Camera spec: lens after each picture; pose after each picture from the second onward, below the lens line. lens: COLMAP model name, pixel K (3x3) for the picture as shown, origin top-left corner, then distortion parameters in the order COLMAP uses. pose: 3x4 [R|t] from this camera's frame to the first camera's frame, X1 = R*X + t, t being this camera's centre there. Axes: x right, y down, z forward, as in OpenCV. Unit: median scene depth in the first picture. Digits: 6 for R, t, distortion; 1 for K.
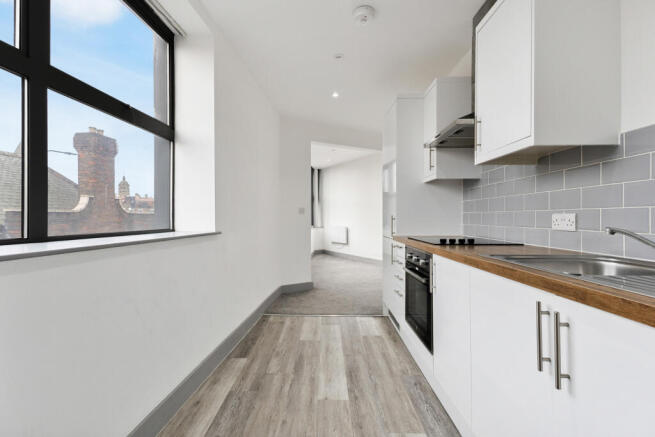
lens RADIAL K [[297.9, 0, 322.2], [0, 297.9, 216.9], [0, 0, 1]] dist [0.005217, 0.000219]
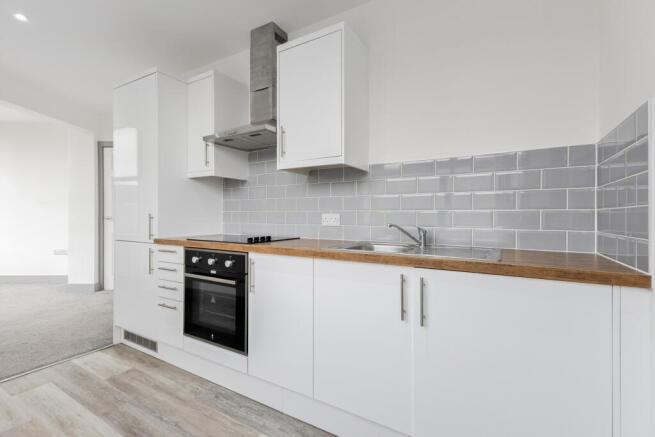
lens RADIAL K [[297.9, 0, 325.3], [0, 297.9, 216.3], [0, 0, 1]] dist [0.005217, 0.000219]
pose [[0.501716, -0.001431, 0.865031, -0.256869], [-0.003624, 0.999986, 0.003756, -0.002707], [-0.865025, -0.005019, 0.501704, 0.201409]]
